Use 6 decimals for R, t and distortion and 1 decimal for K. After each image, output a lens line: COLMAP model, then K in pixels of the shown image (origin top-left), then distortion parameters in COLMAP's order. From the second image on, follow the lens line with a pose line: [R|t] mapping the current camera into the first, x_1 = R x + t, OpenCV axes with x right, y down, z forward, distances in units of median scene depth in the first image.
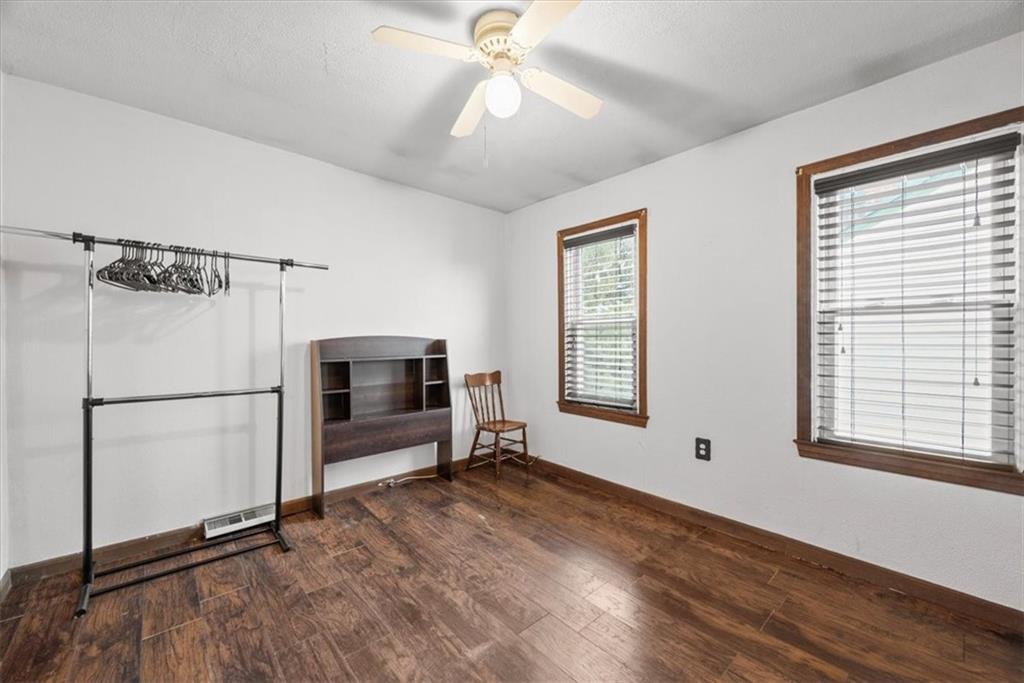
lens RADIAL K [[406.6, 0, 518.9], [0, 406.6, 344.7], [0, 0, 1]] dist [-0.002647, -0.000091]
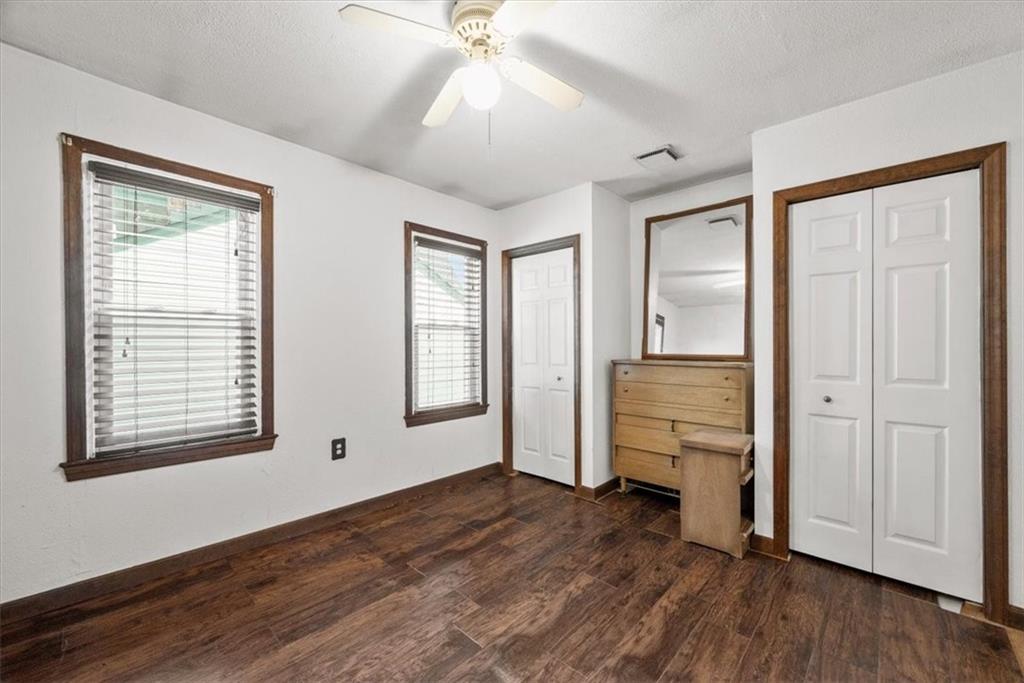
lens RADIAL K [[406.6, 0, 518.3], [0, 406.6, 340.6], [0, 0, 1]] dist [-0.002647, -0.000091]
pose [[-0.097887, 0.000309, 0.995197, -0.709728], [0.000188, 1.000000, -0.000292, -0.024005], [-0.995197, 0.000159, -0.097888, 0.718591]]
